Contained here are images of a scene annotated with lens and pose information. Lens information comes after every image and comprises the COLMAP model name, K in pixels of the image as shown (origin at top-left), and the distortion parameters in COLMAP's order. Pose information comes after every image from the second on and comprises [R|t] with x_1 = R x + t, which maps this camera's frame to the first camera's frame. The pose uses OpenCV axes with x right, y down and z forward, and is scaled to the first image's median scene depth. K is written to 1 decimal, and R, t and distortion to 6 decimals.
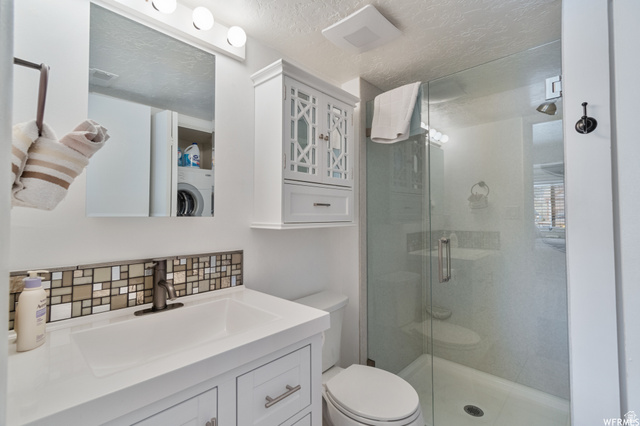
lens RADIAL K [[284.2, 0, 319.8], [0, 284.2, 211.2], [0, 0, 1]] dist [-0.002109, -0.000311]
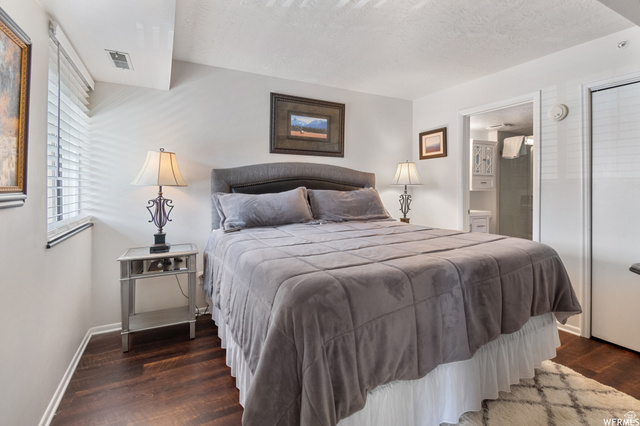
lens RADIAL K [[298.2, 0, 319.4], [0, 298.2, 186.9], [0, 0, 1]] dist [-0.005869, -0.001212]
pose [[0.941319, 0.007793, -0.337429, -0.480340], [-0.005740, 0.999958, 0.007083, 0.008294], [0.337471, -0.004731, 0.941324, -2.152883]]
